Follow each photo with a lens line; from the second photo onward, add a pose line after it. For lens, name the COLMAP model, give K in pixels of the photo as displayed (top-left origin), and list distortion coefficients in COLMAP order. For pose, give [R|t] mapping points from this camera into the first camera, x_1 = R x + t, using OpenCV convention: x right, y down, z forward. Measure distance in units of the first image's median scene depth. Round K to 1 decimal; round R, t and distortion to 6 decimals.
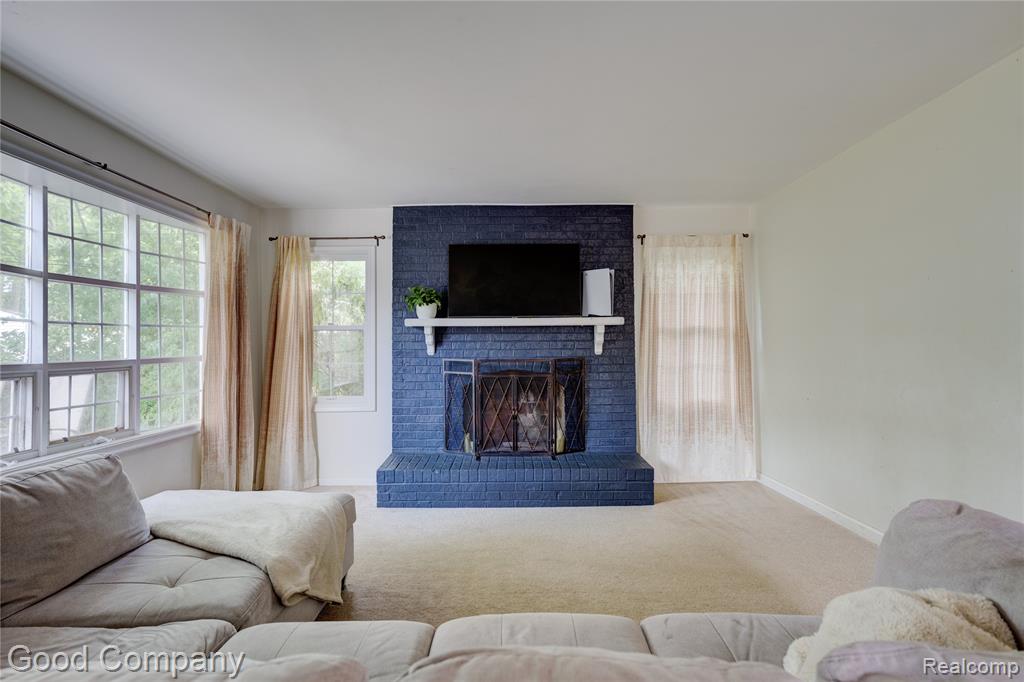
lens RADIAL K [[483.4, 0, 512.0], [0, 483.4, 341.0], [0, 0, 1]] dist [0.000615, 0.000238]
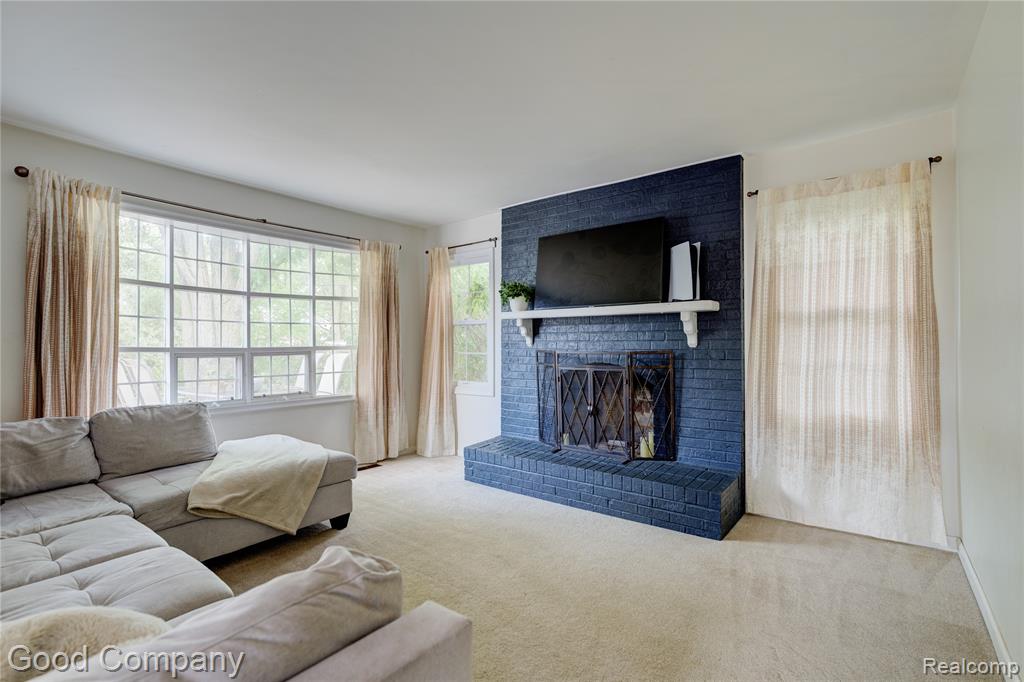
lens RADIAL K [[470.7, 0, 512.0], [0, 470.7, 341.0], [0, 0, 1]] dist [0.004494, 0.001044]
pose [[0.793228, 0.000657, -0.608924, 0.423912], [0.004090, 0.999971, 0.006408, 0.011143], [0.608911, -0.007573, 0.793202, 0.174505]]
